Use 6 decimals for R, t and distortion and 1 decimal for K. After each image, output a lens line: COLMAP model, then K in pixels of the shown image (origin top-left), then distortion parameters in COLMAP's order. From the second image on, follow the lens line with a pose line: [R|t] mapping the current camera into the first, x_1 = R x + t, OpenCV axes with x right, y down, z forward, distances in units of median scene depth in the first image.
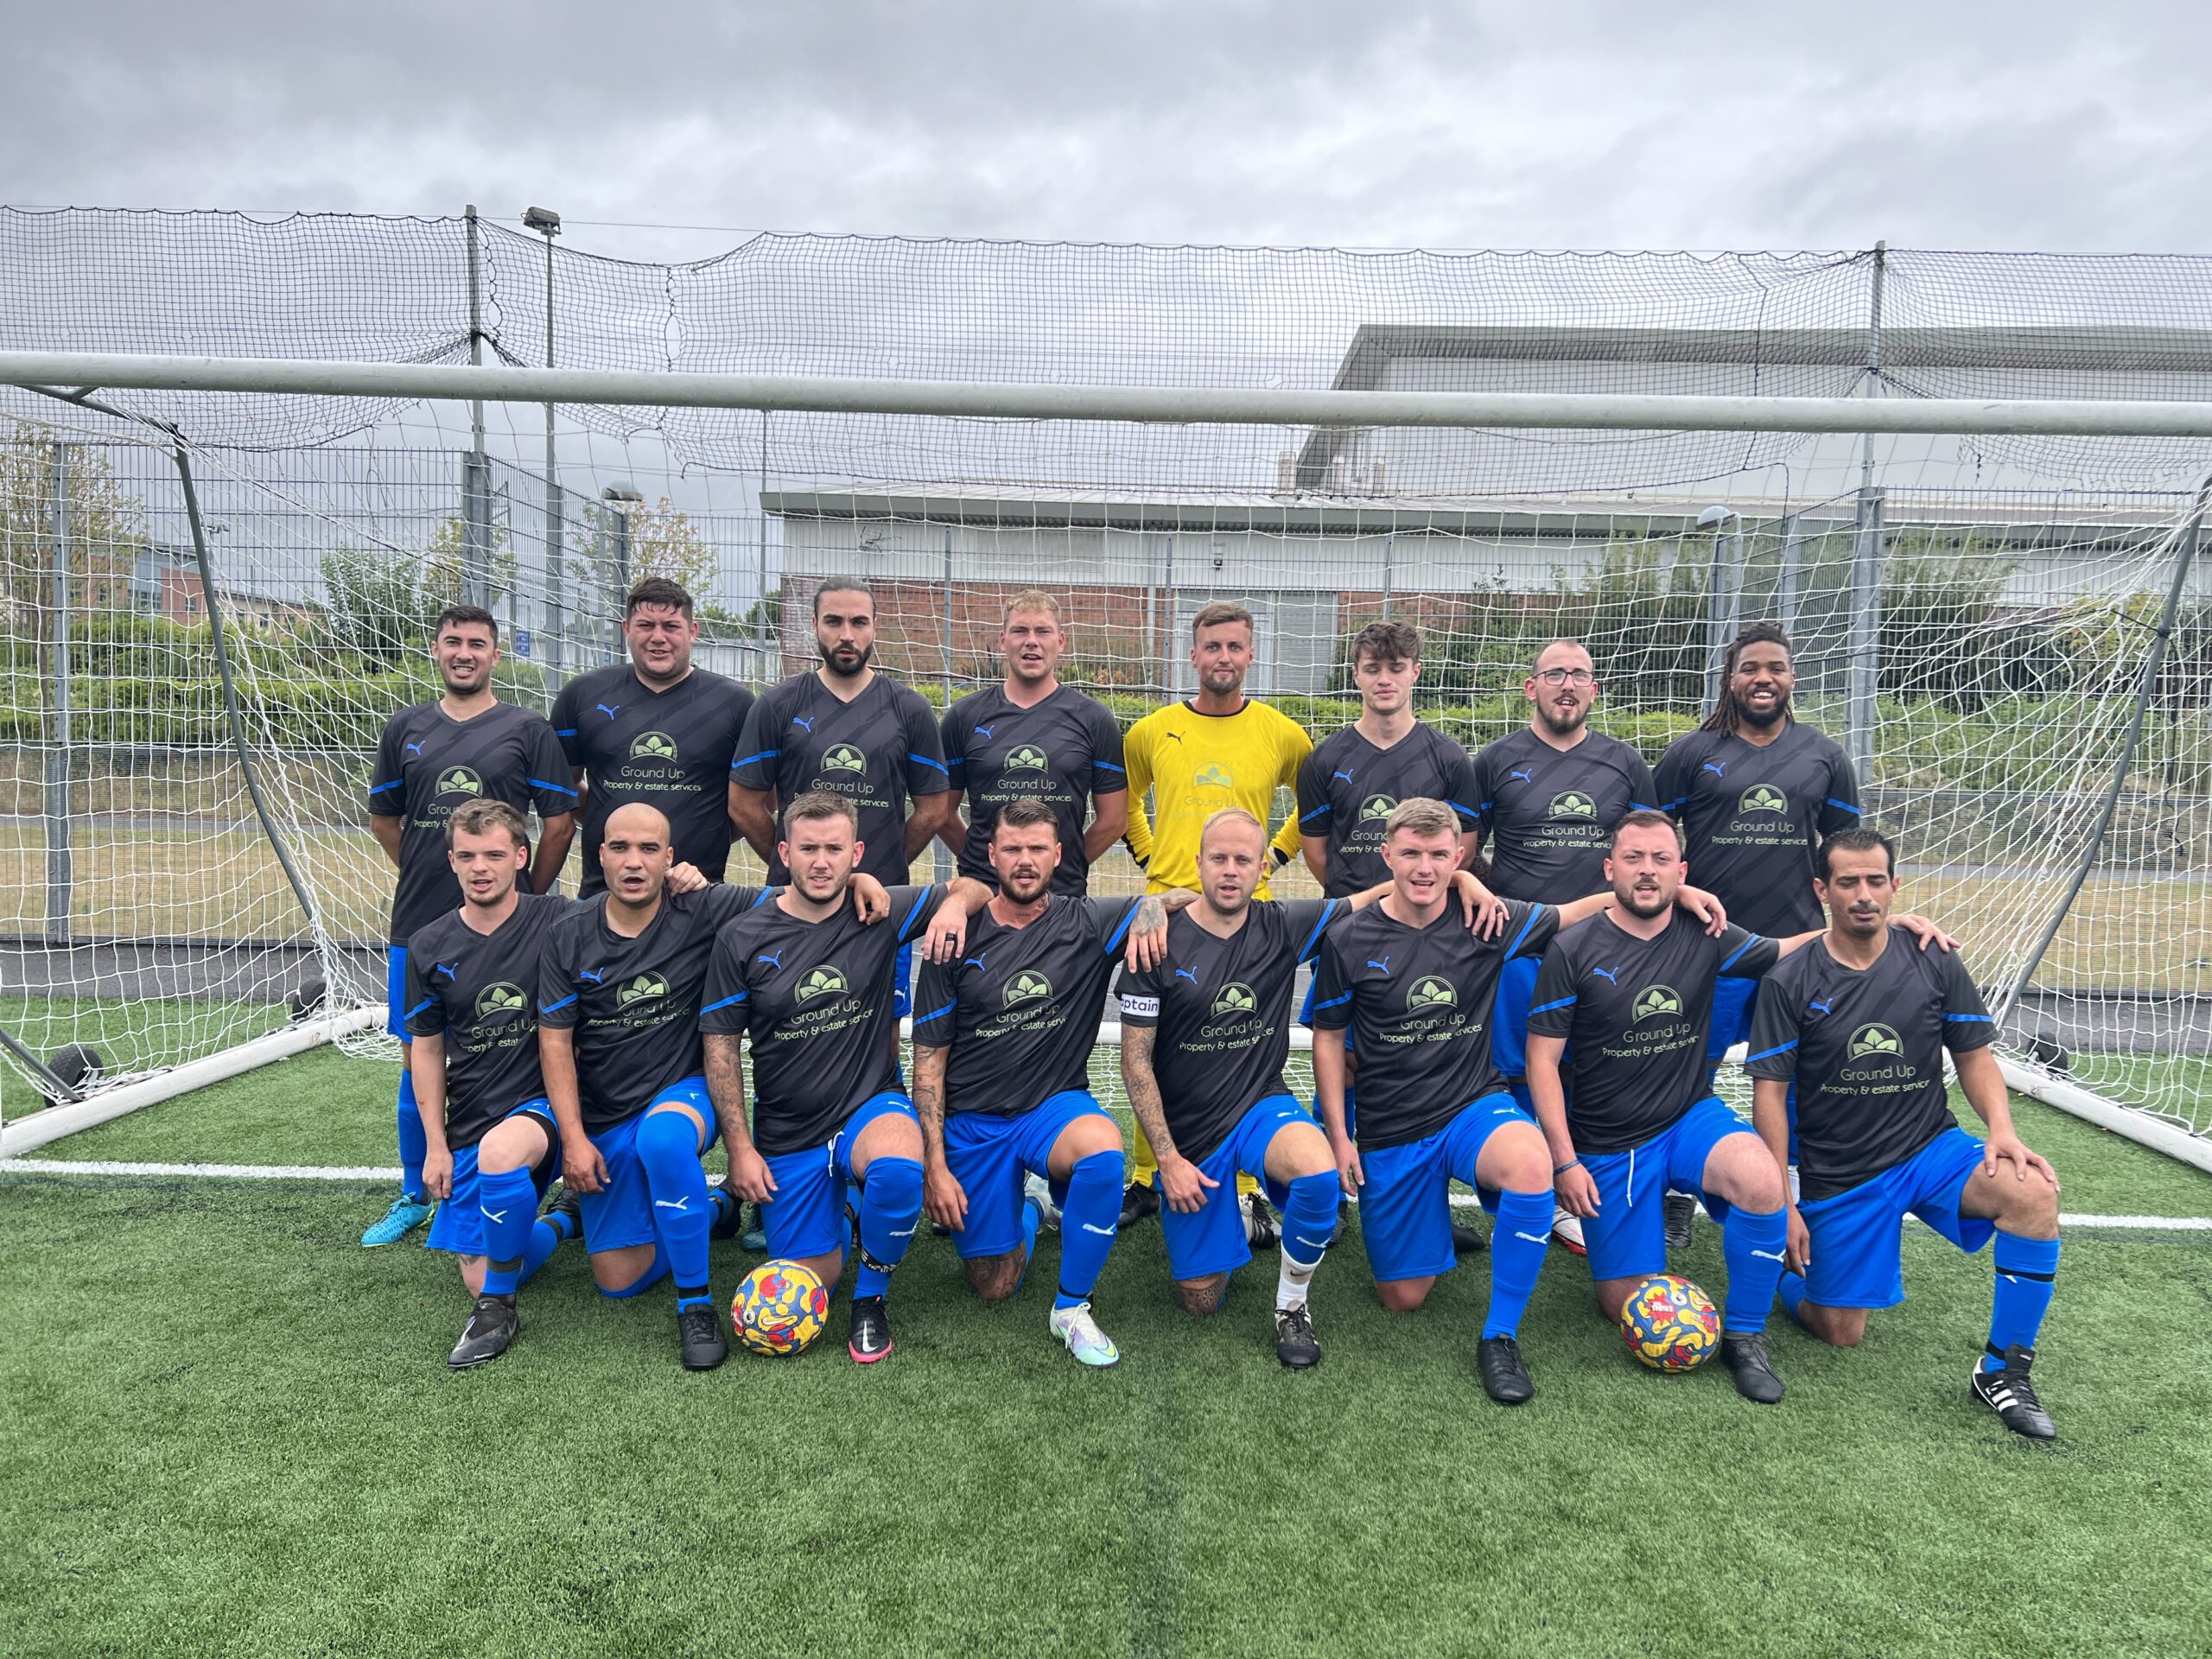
lens RADIAL K [[1796.9, 0, 1218.8], [0, 1796.9, 822.2], [0, 0, 1]] dist [0.105388, -0.129386]
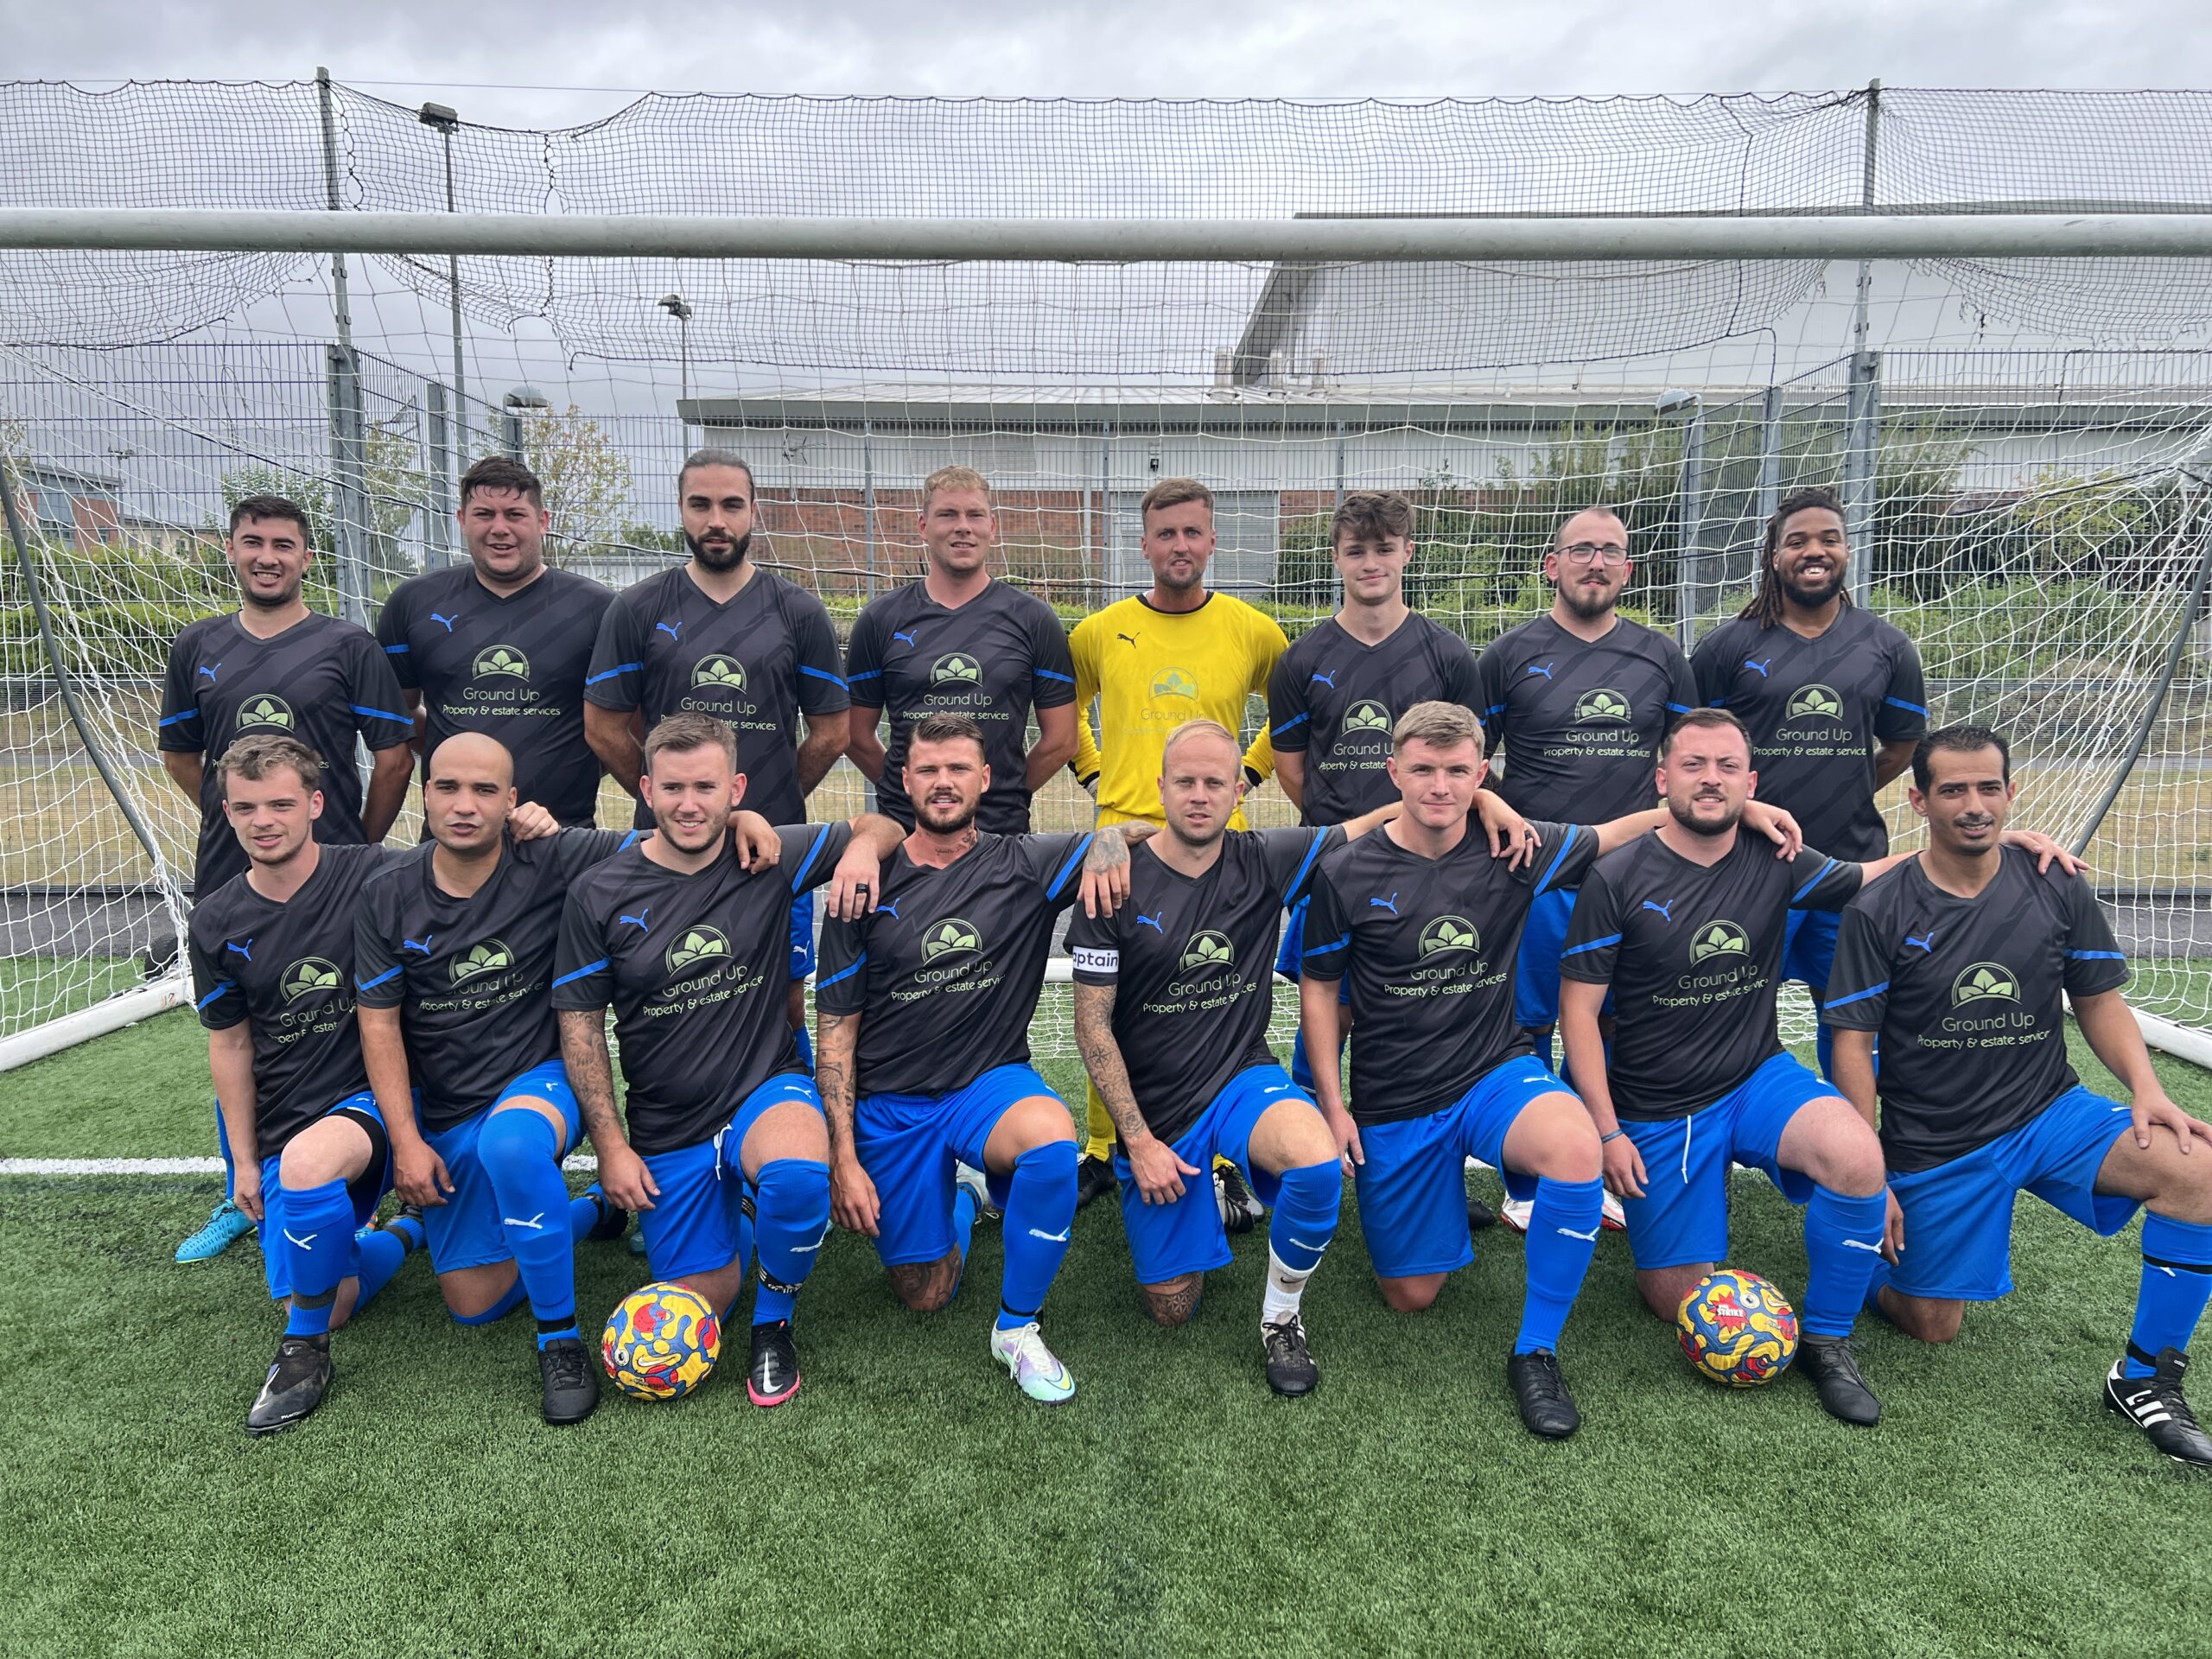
lens RADIAL K [[1796.9, 0, 1218.8], [0, 1796.9, 822.2], [0, 0, 1]] dist [0.105388, -0.129386]
pose [[0.999232, -0.026270, 0.029068, -0.006549], [0.024749, 0.998366, 0.051506, -0.003854], [-0.030373, -0.050747, 0.998250, 0.171009]]
